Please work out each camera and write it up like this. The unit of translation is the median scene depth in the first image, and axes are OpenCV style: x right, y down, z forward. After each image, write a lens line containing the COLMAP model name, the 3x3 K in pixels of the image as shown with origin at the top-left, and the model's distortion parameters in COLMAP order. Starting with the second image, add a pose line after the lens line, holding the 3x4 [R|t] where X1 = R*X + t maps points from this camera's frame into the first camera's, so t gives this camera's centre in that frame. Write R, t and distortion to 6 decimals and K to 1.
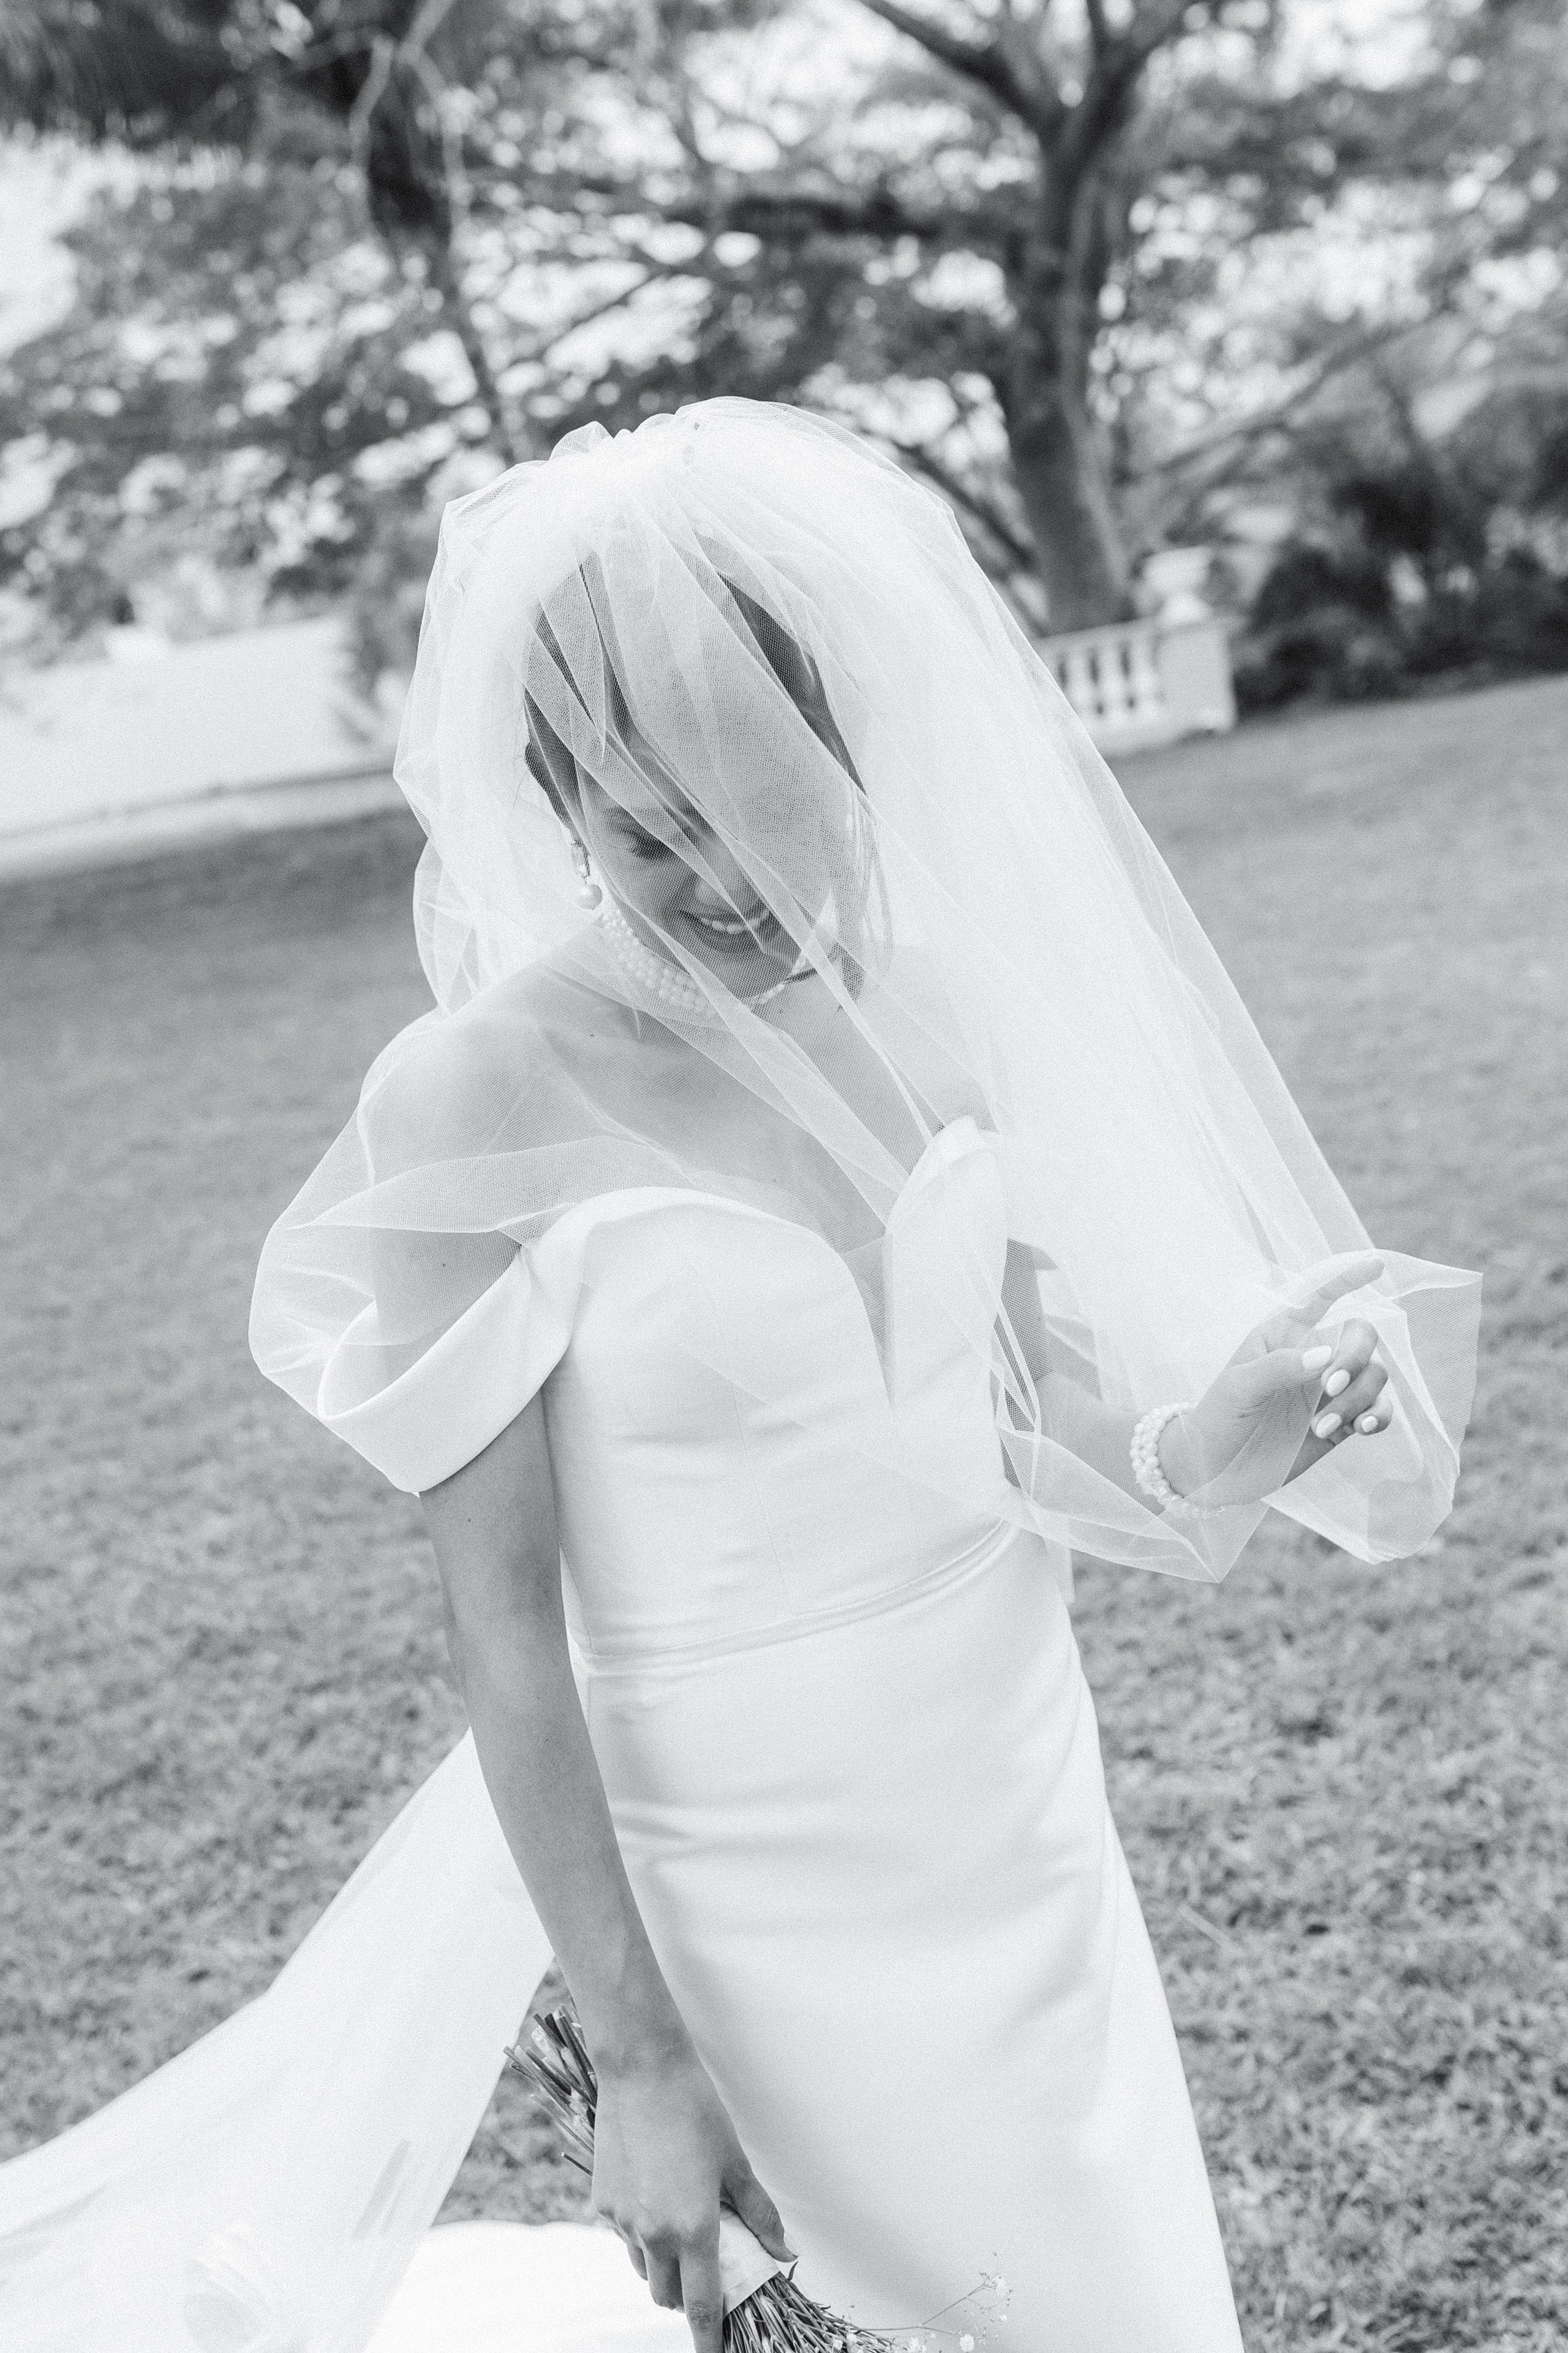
lens RADIAL K [[2478.8, 0, 693.3], [0, 2478.8, 1098.4], [0, 0, 1]] dist [0.005371, -0.004861]
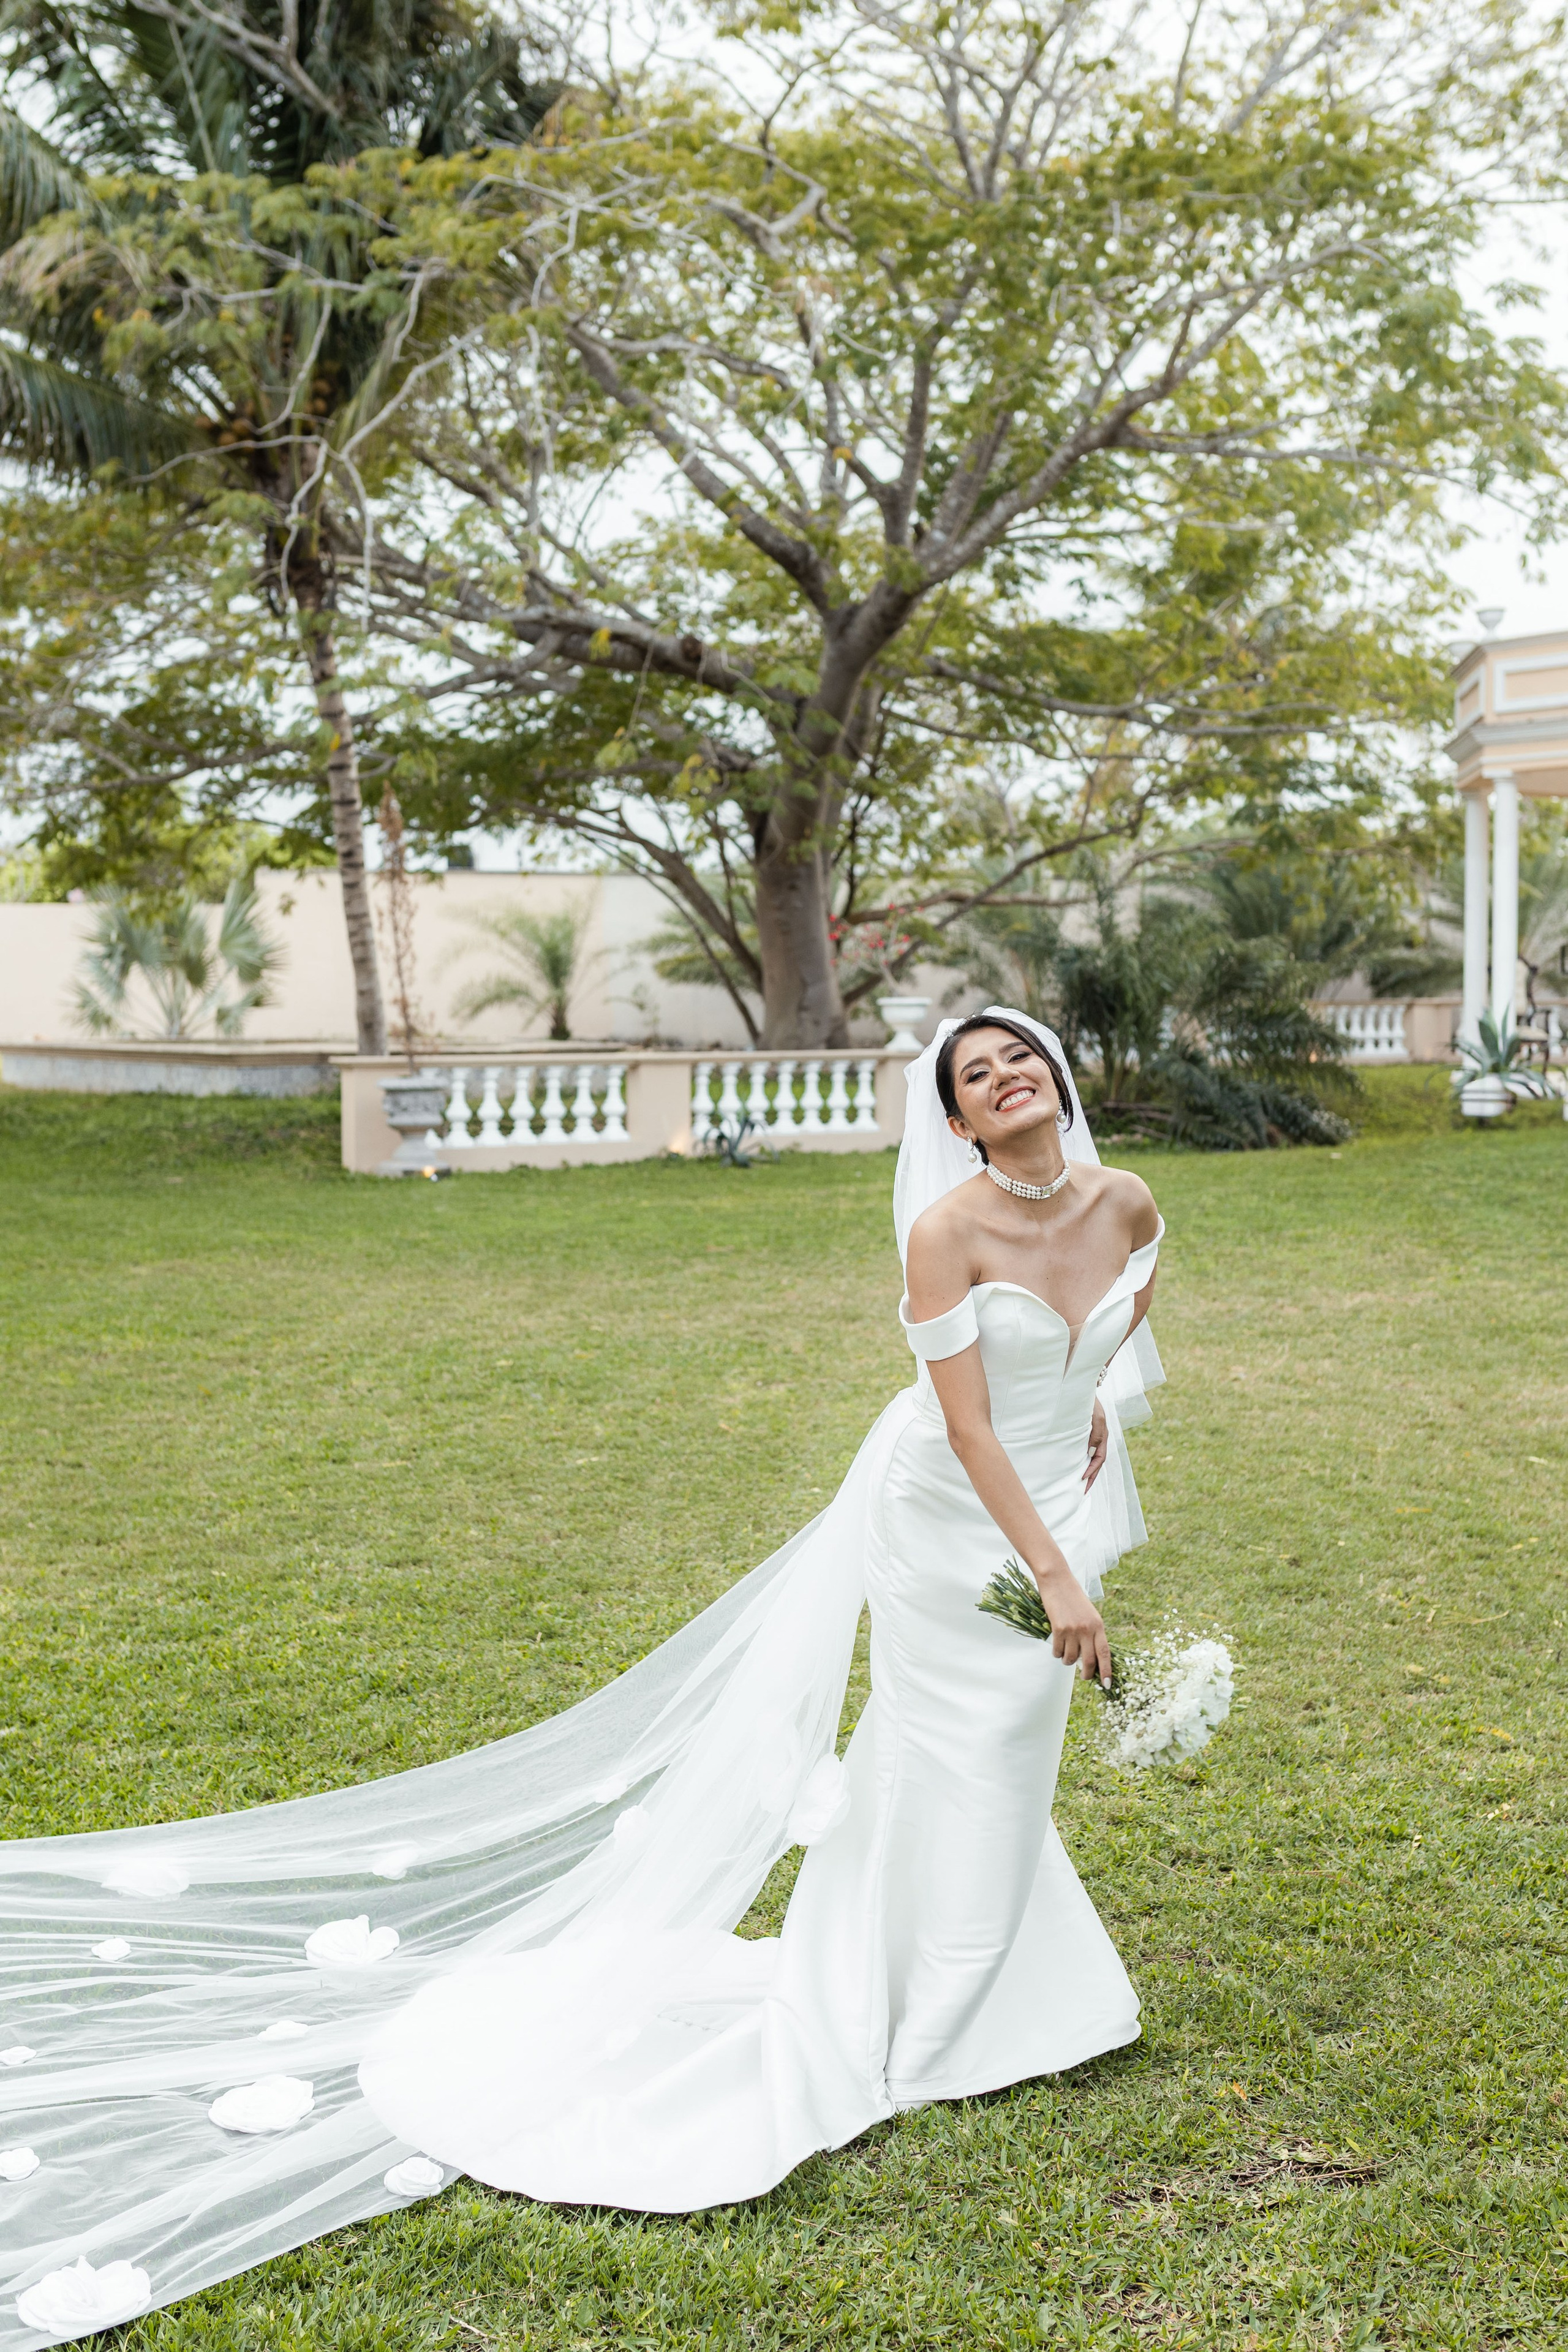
lens RADIAL K [[2378.0, 0, 823.8], [0, 2378.0, 1156.3], [0, 0, 1]] dist [-0.002829, -0.000096]
pose [[0.965973, 0.166155, 0.198213, -0.197853], [-0.140075, 0.980318, -0.139123, 0.060569], [-0.217428, 0.106624, 0.970235, -0.265866]]
